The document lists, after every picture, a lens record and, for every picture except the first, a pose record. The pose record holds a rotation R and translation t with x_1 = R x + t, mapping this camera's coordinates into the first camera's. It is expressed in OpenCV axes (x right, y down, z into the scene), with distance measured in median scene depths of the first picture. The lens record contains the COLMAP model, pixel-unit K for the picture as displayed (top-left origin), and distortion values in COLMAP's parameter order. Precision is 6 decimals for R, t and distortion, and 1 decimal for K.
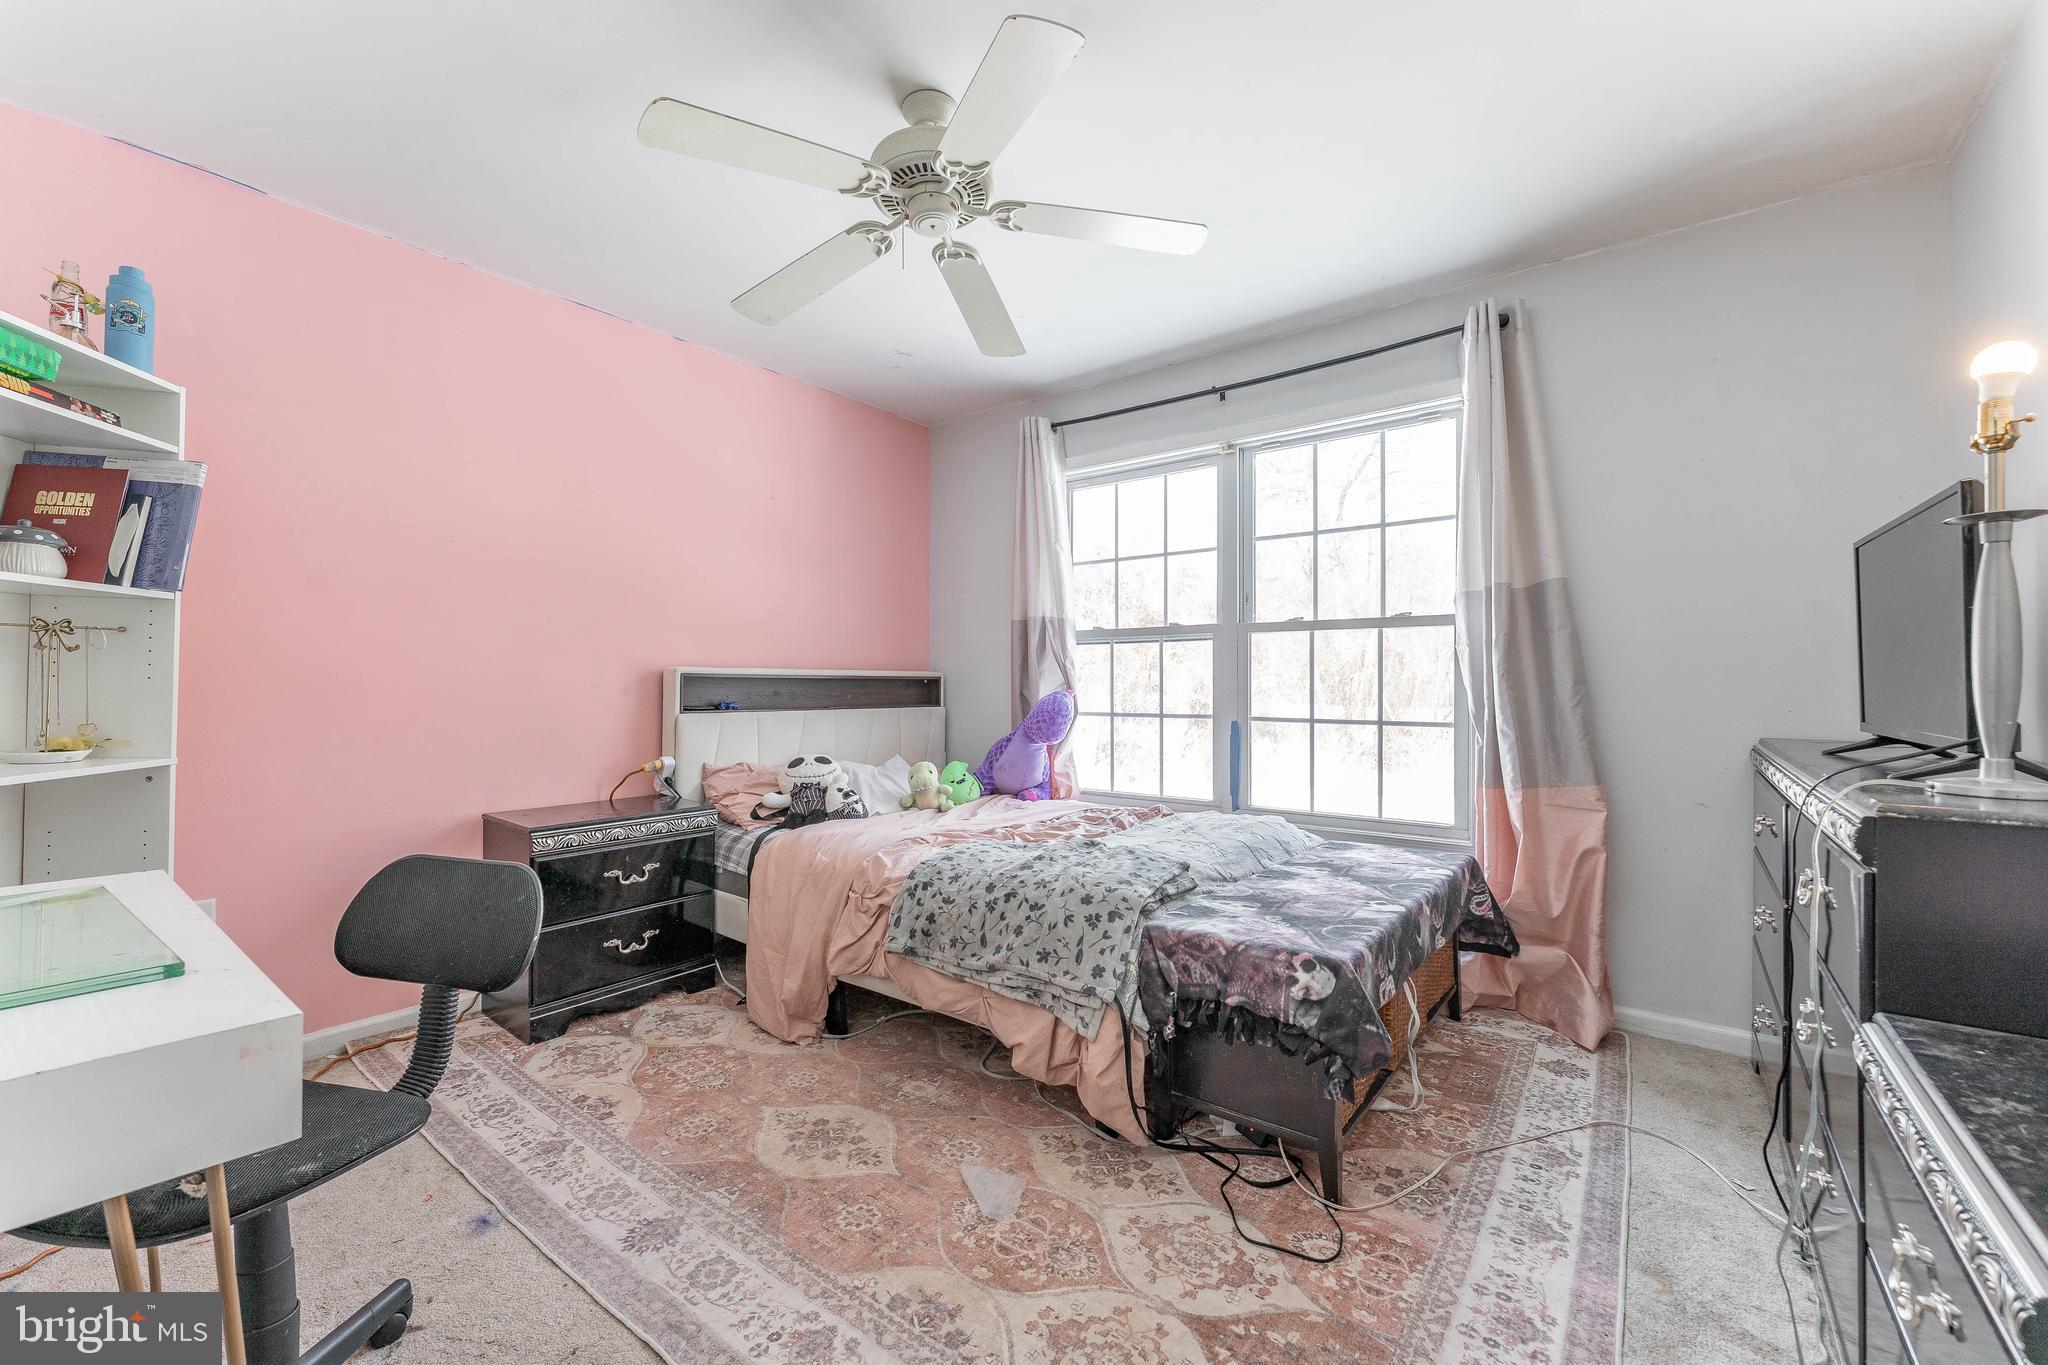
lens RADIAL K [[816.3, 0, 1016.5], [0, 816.3, 688.1], [0, 0, 1]] dist [0.000778, 0.000045]
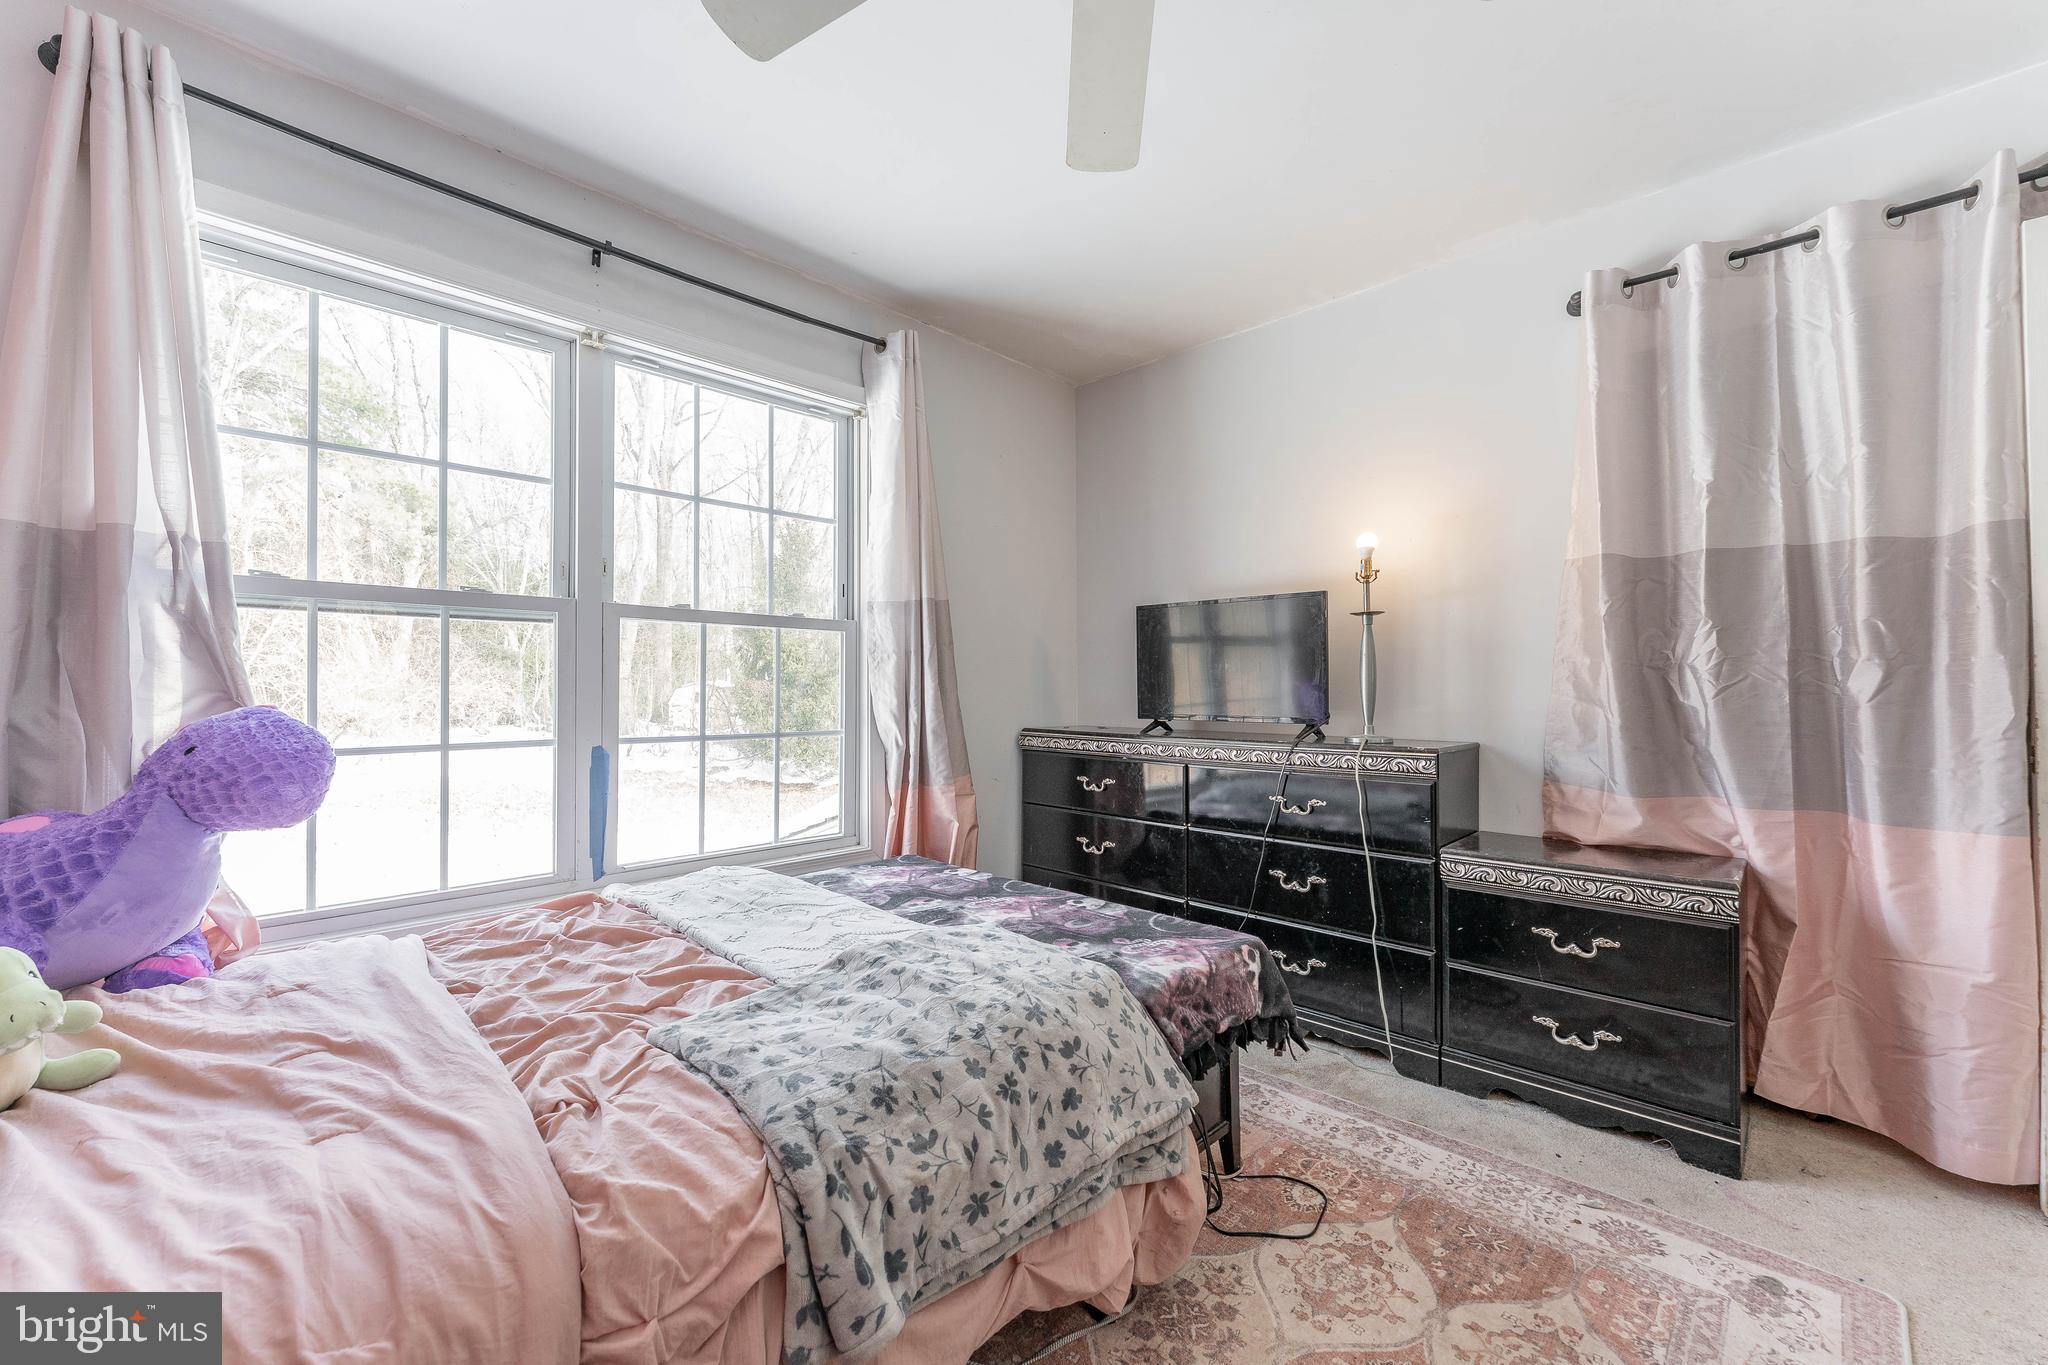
lens RADIAL K [[816.3, 0, 1016.5], [0, 816.3, 688.1], [0, 0, 1]] dist [0.000778, 0.000045]
pose [[0.117161, 0.003266, 0.993108, -0.399558], [0.004520, 0.999982, -0.003822, -0.003539], [-0.993103, 0.004936, 0.117145, 0.638301]]
